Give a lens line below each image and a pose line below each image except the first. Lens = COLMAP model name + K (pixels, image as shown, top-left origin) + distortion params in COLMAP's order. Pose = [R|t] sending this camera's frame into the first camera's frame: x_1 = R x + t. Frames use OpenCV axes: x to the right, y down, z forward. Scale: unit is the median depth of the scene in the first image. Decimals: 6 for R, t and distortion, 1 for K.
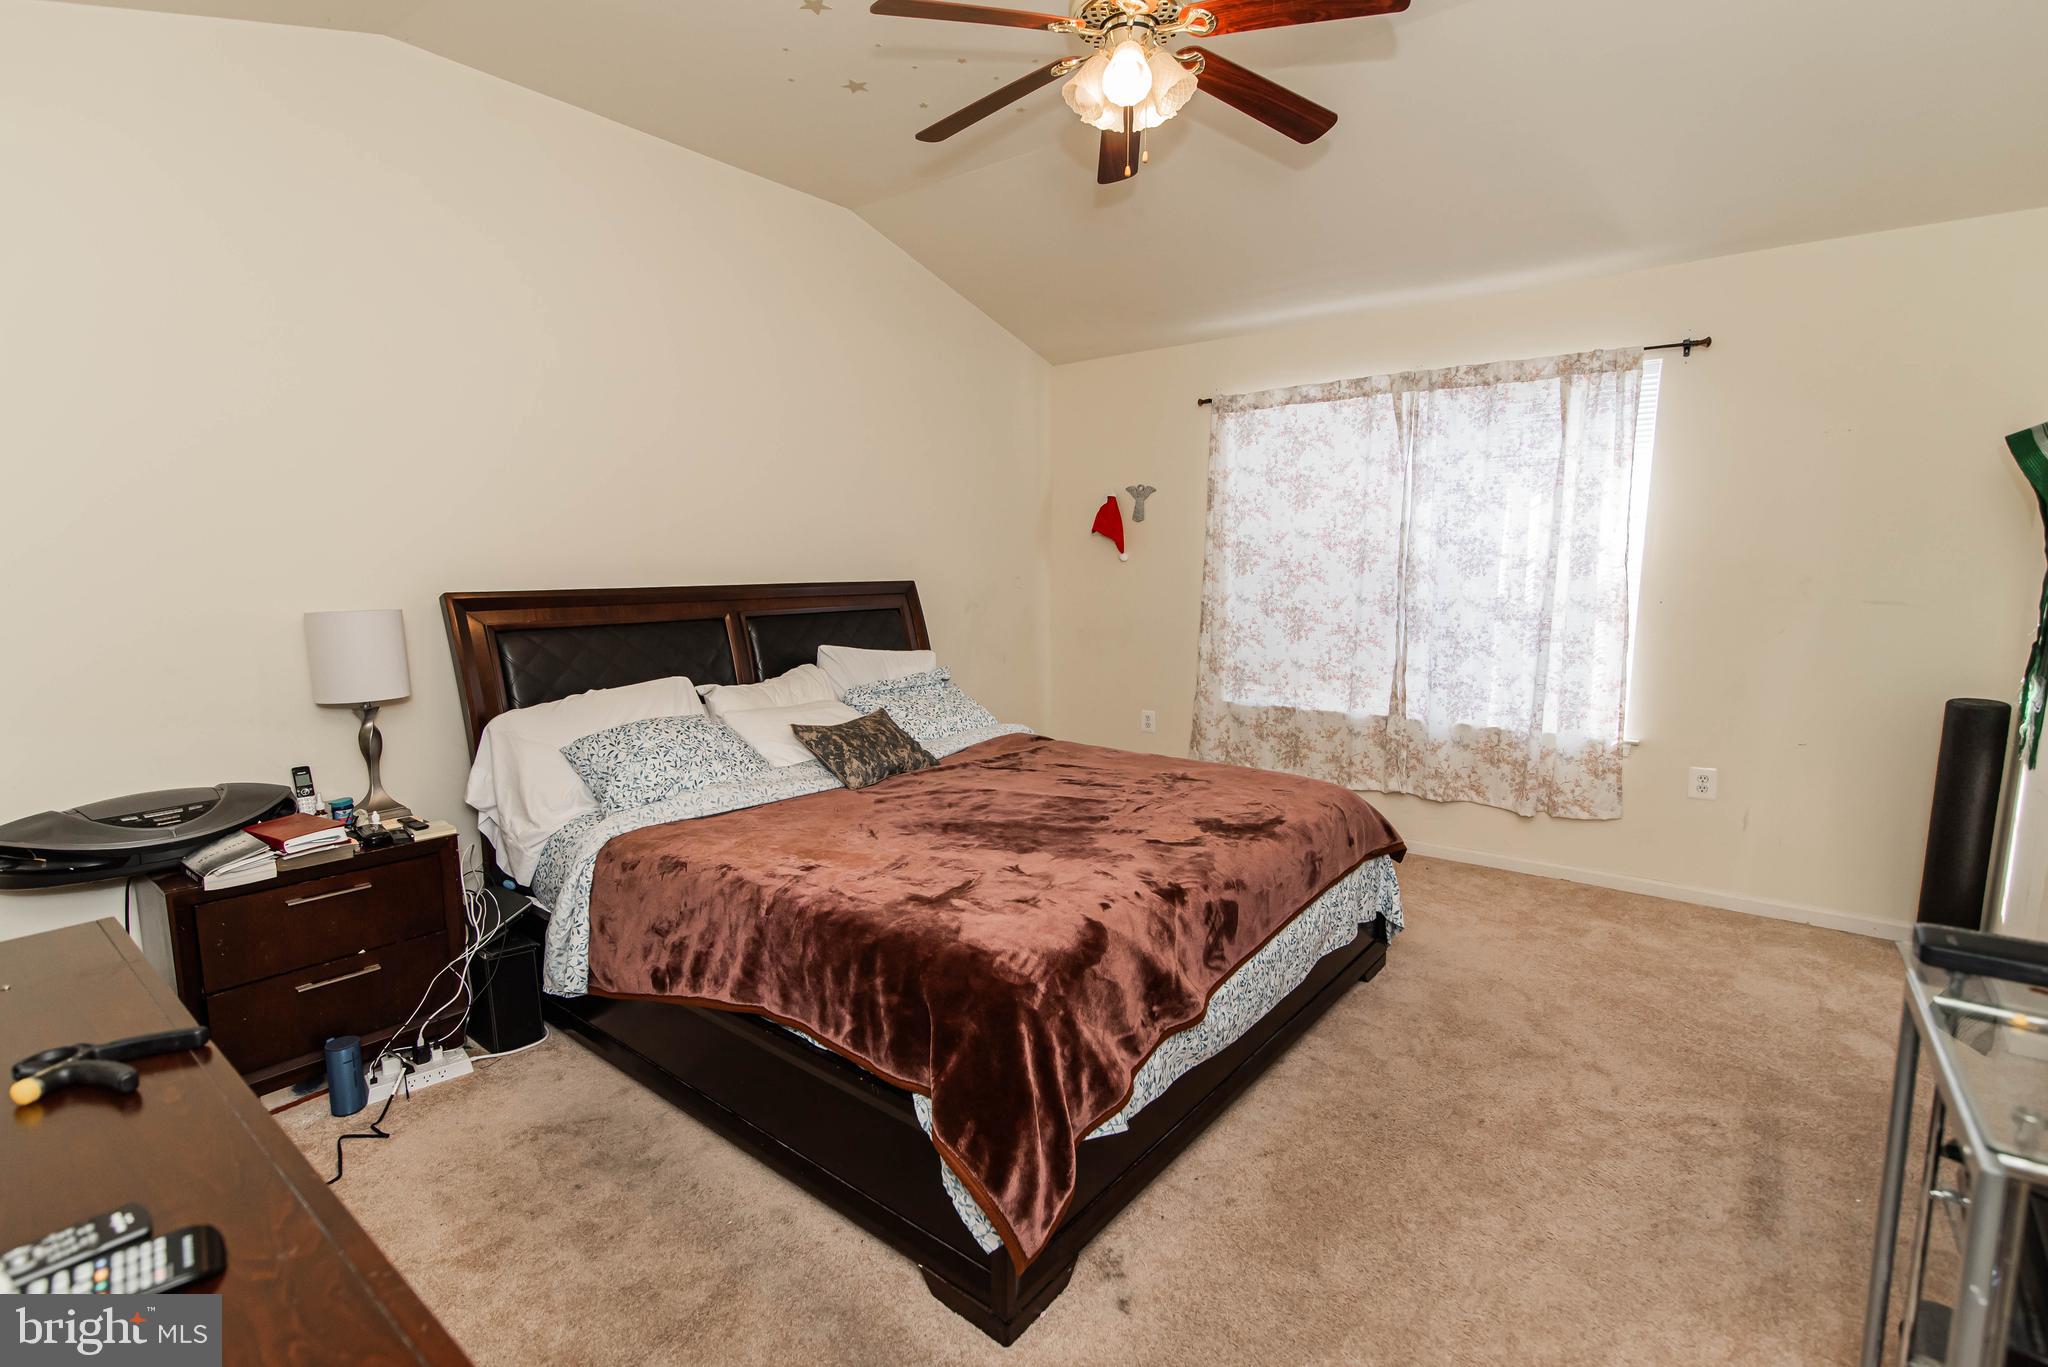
lens RADIAL K [[935.7, 0, 1014.0], [0, 935.7, 686.1], [0, 0, 1]] dist [0.015509, -0.001897]
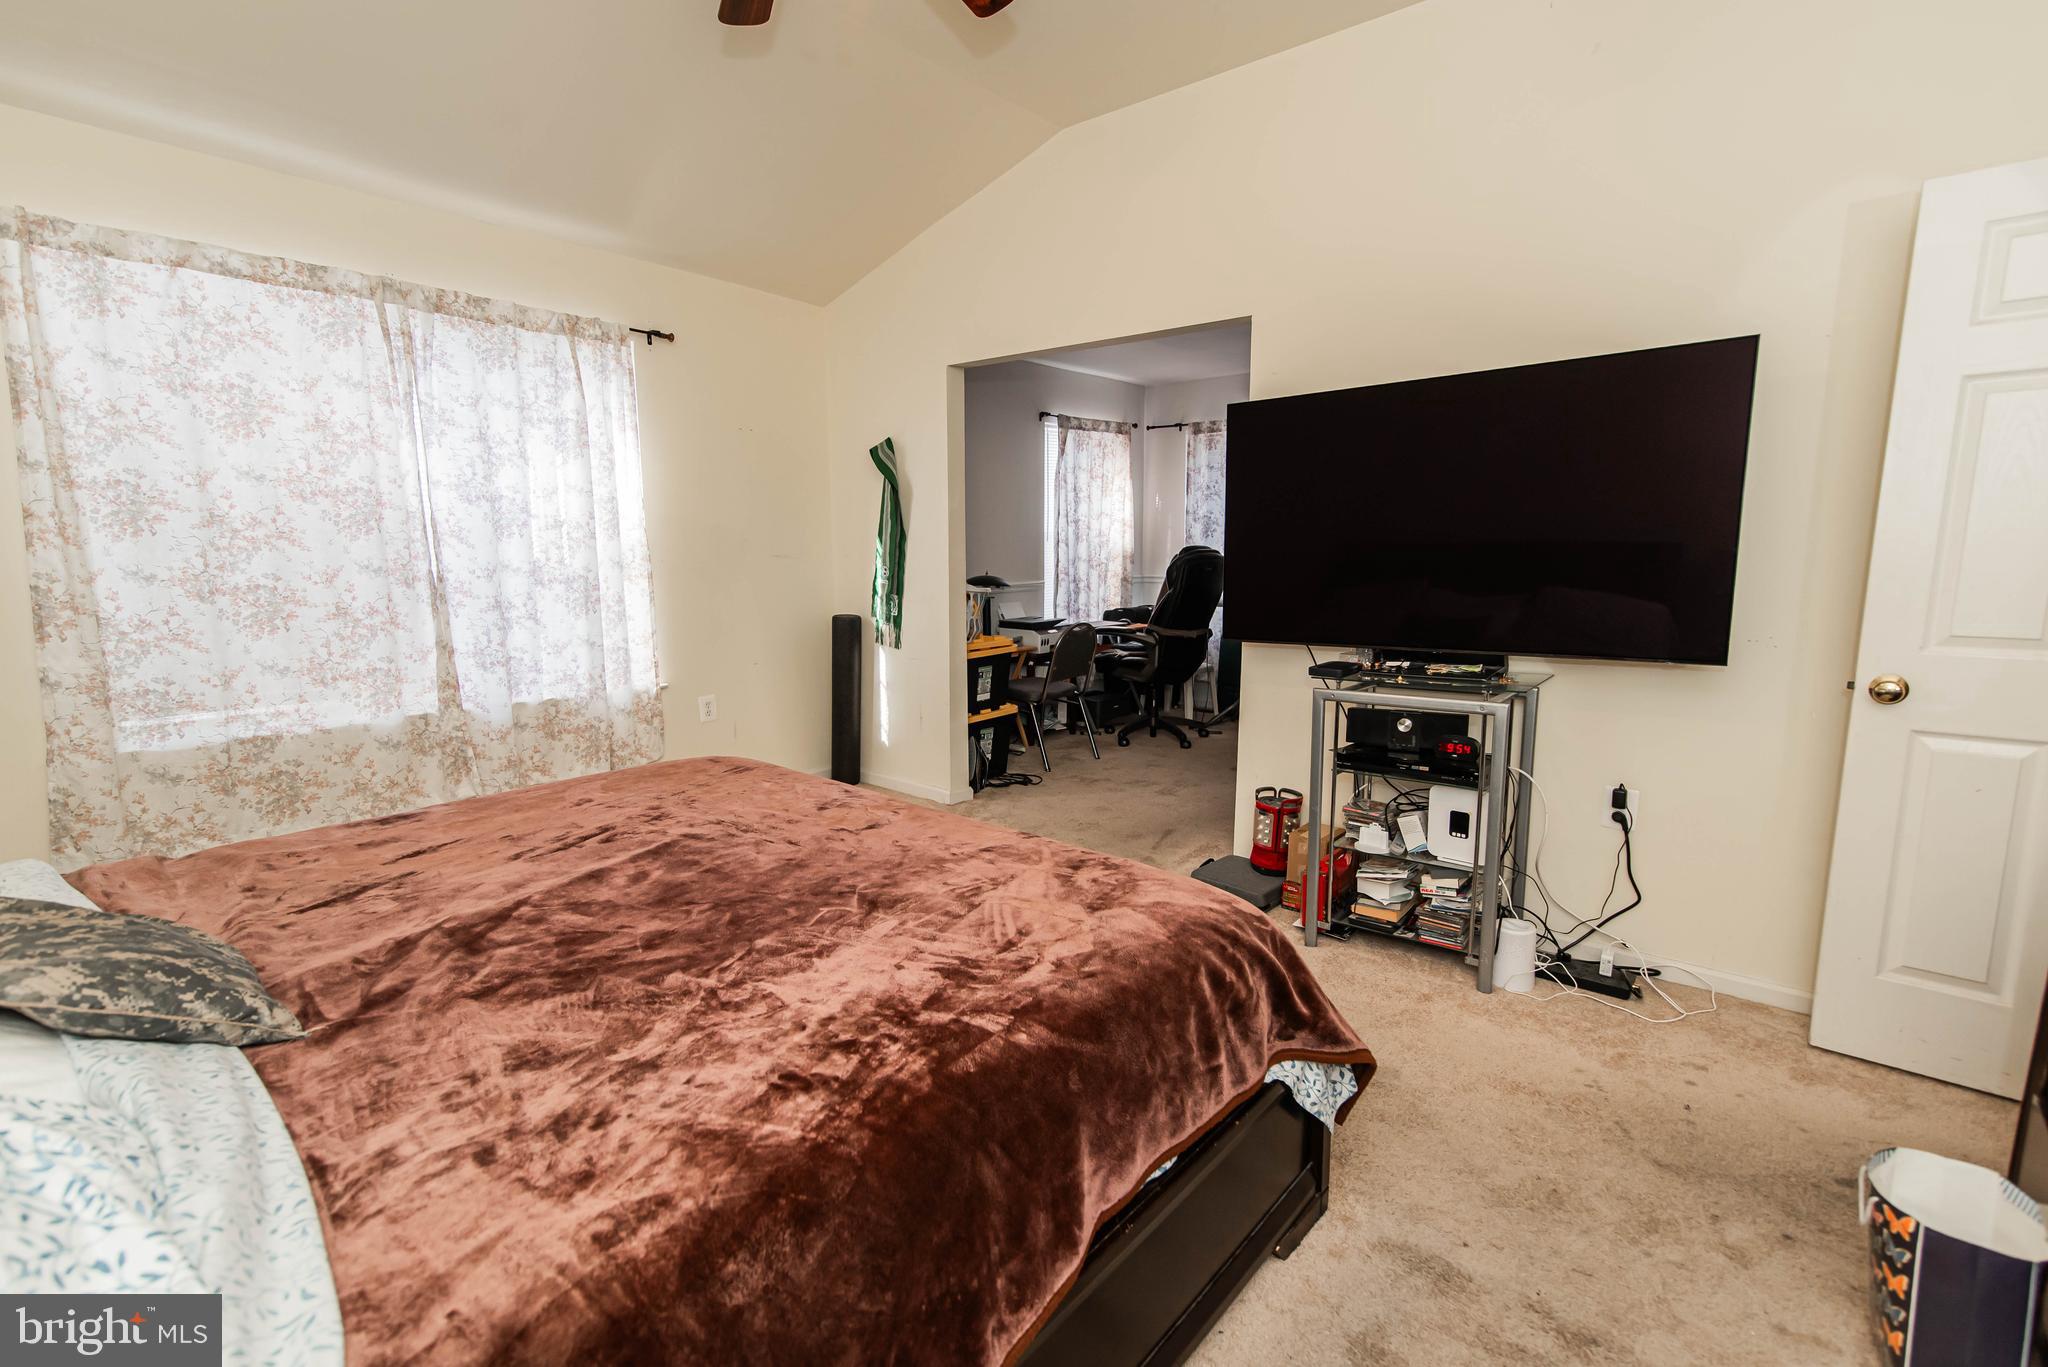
lens RADIAL K [[935.7, 0, 1015.8], [0, 935.7, 683.9], [0, 0, 1]] dist [0.015509, -0.001897]
pose [[0.027660, -0.146488, 0.988826, -0.404055], [0.137110, 0.980411, 0.141406, -0.040063], [-0.990170, 0.131666, 0.047203, 0.489360]]
